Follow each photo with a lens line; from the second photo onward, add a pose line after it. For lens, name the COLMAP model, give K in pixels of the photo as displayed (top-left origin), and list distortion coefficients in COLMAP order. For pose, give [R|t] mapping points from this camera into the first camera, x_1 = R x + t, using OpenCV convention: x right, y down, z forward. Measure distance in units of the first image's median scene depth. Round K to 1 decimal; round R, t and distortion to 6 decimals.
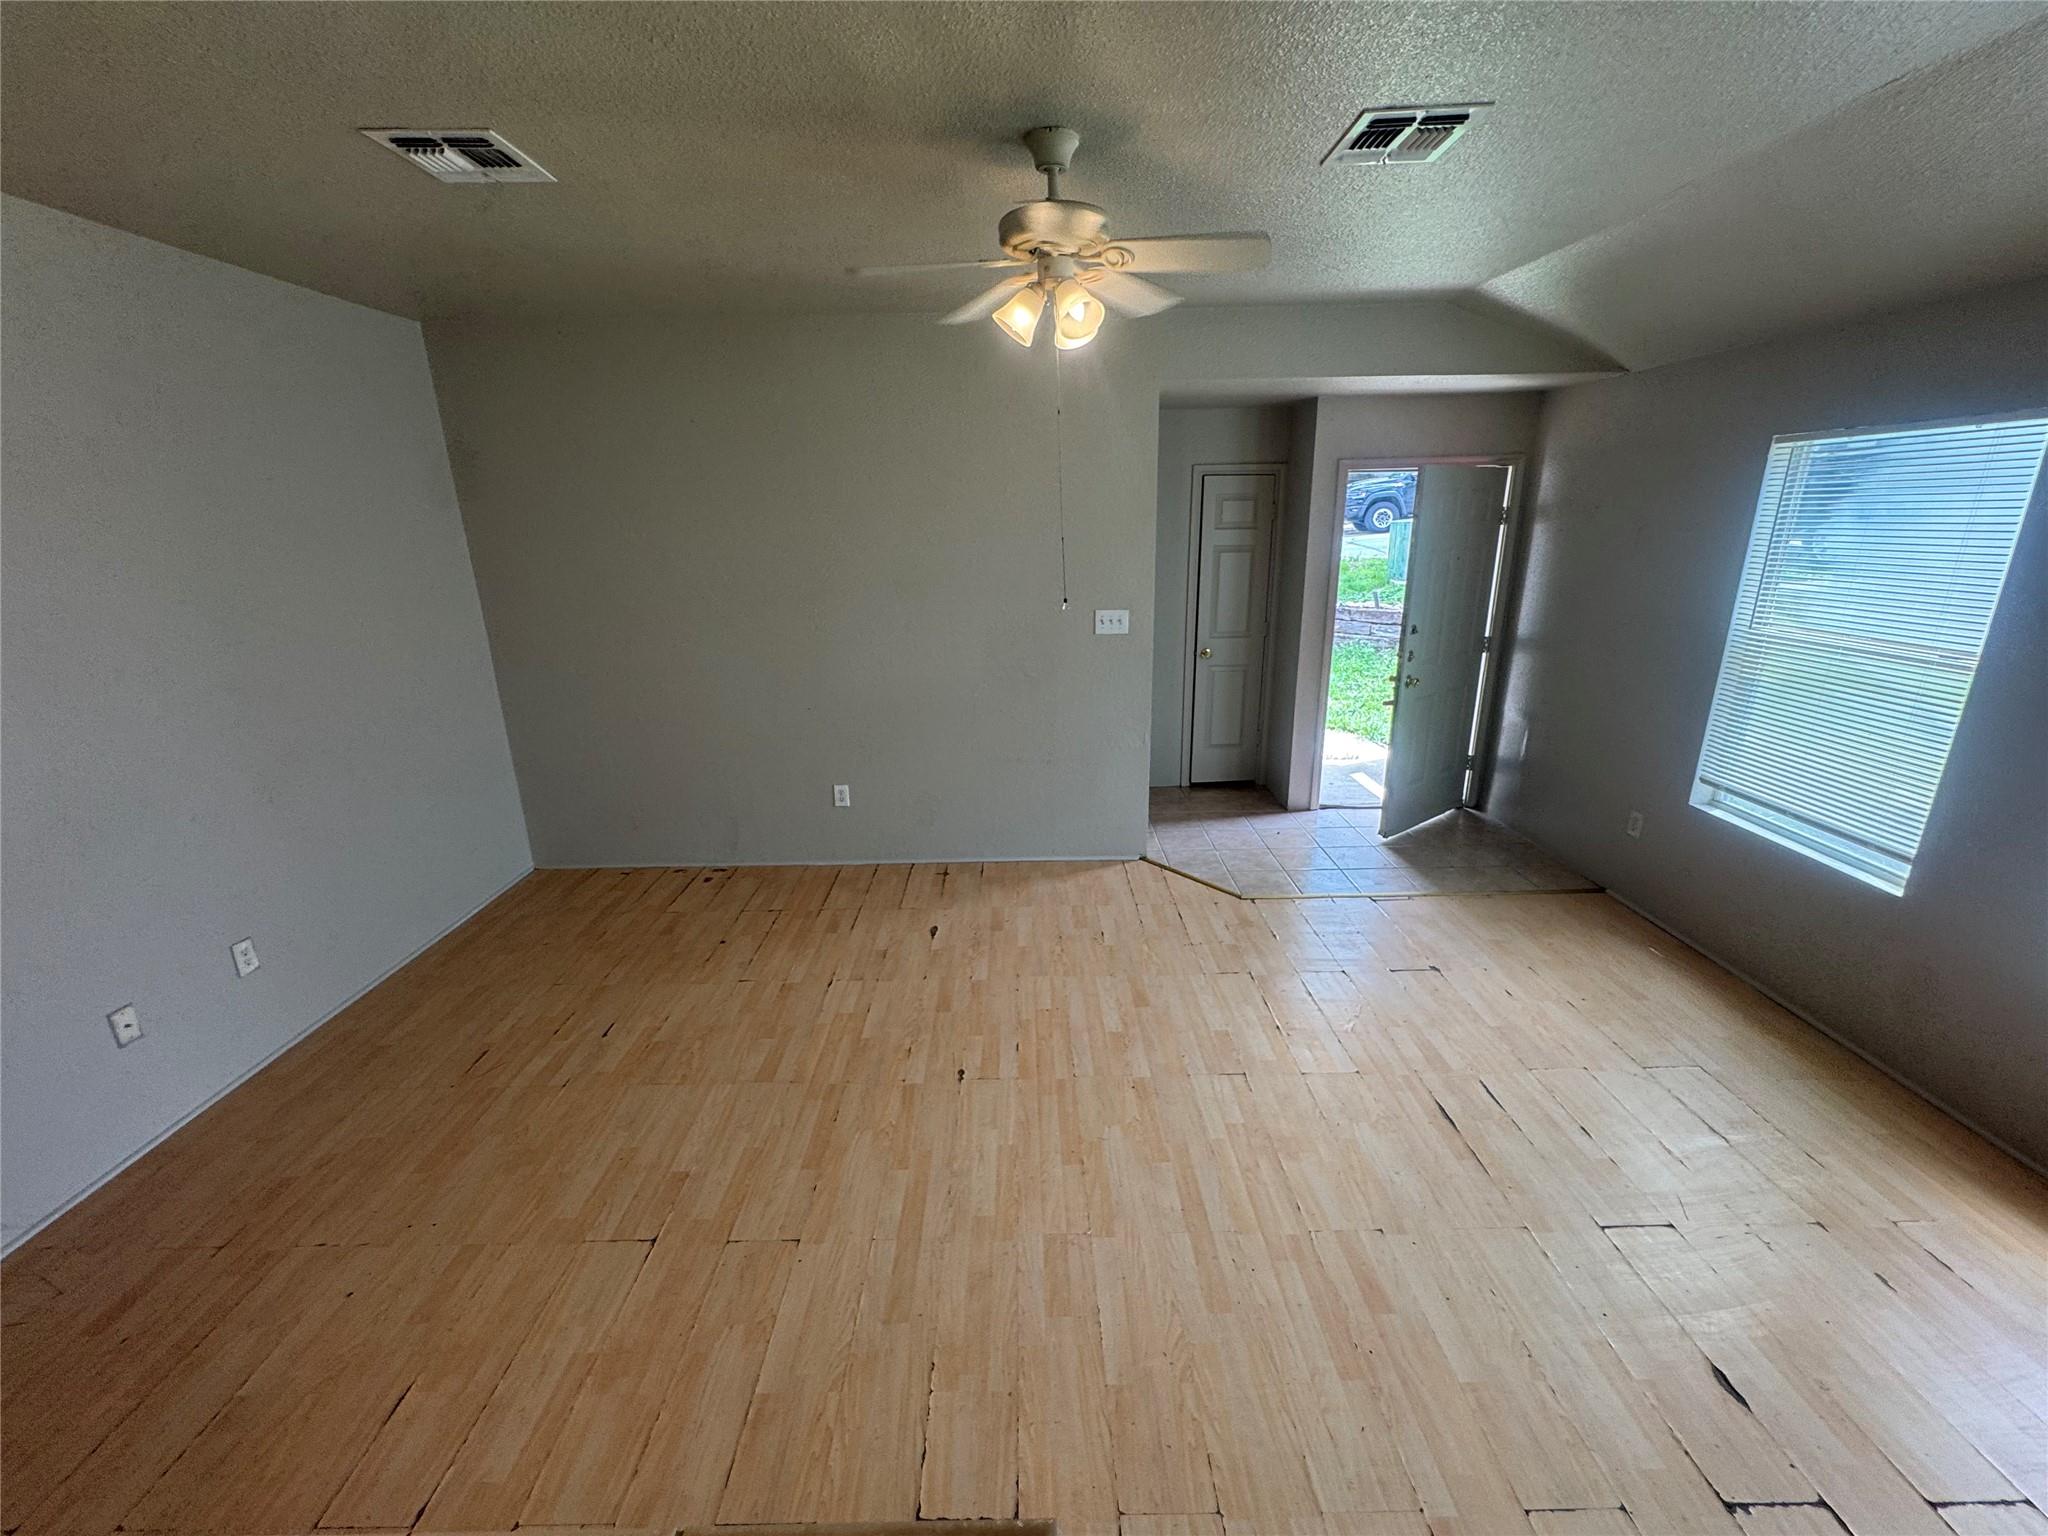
lens RADIAL K [[822.6, 0, 1023.1], [0, 822.6, 768.2], [0, 0, 1]] dist [-0.003384, -0.000180]
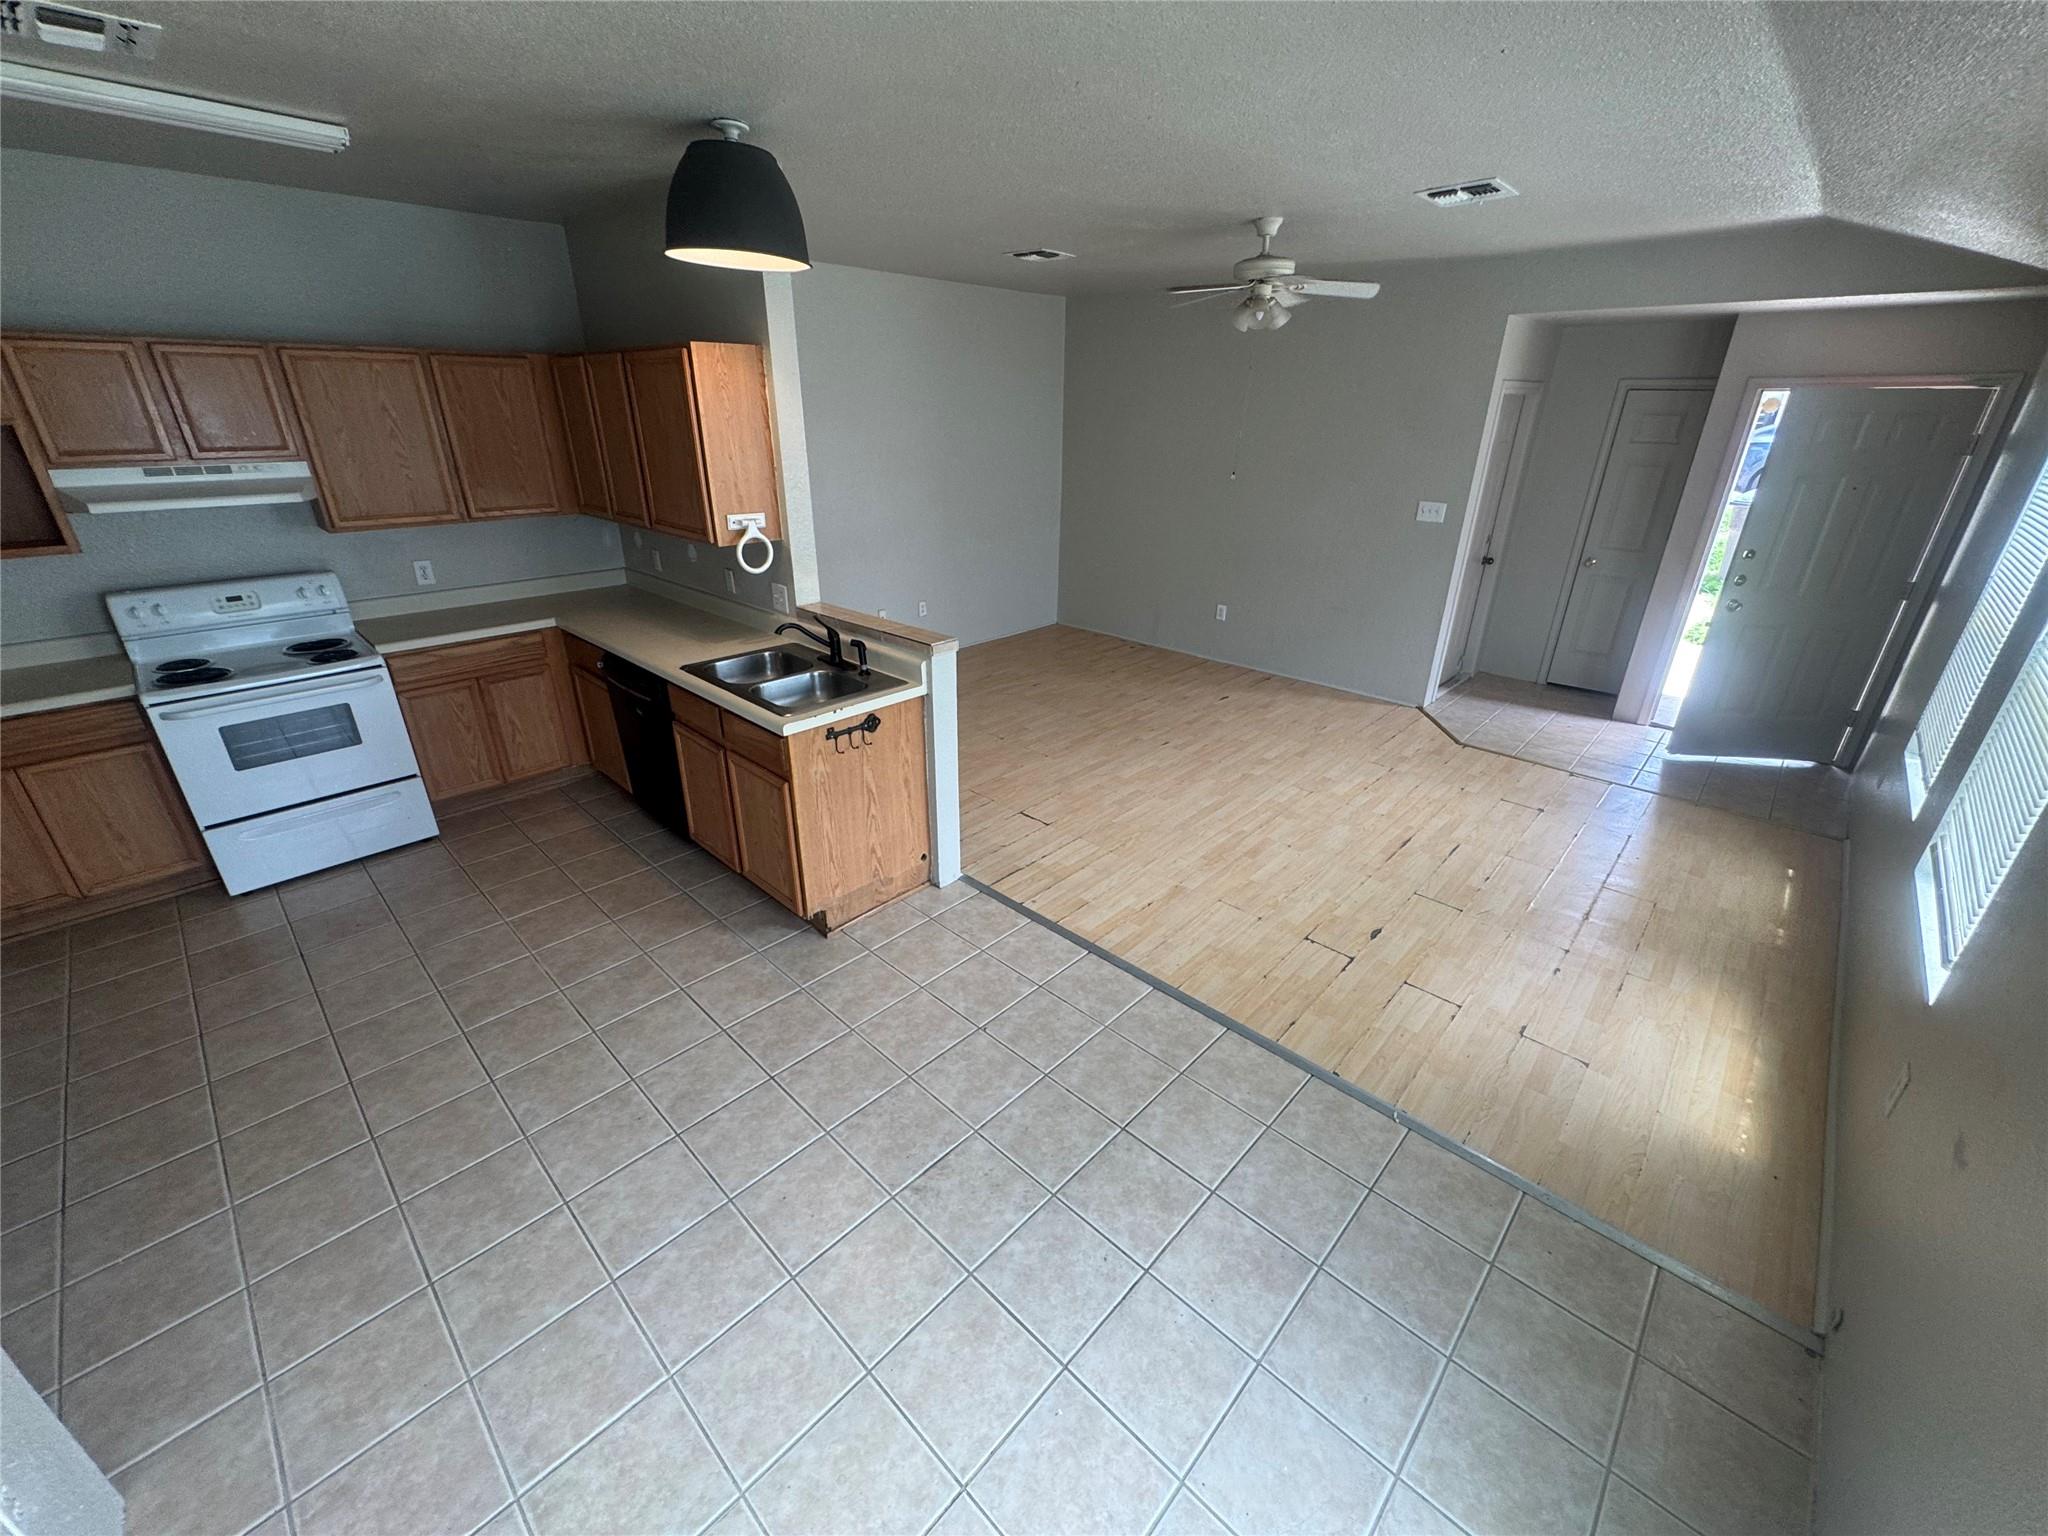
lens RADIAL K [[822.6, 0, 1026.8], [0, 822.6, 765.9], [0, 0, 1]] dist [-0.003384, -0.000180]
pose [[0.726962, 0.300734, -0.617321, 0.679460], [-0.224814, 0.953686, 0.199855, 0.103290], [0.648834, -0.006505, 0.760903, -0.469098]]
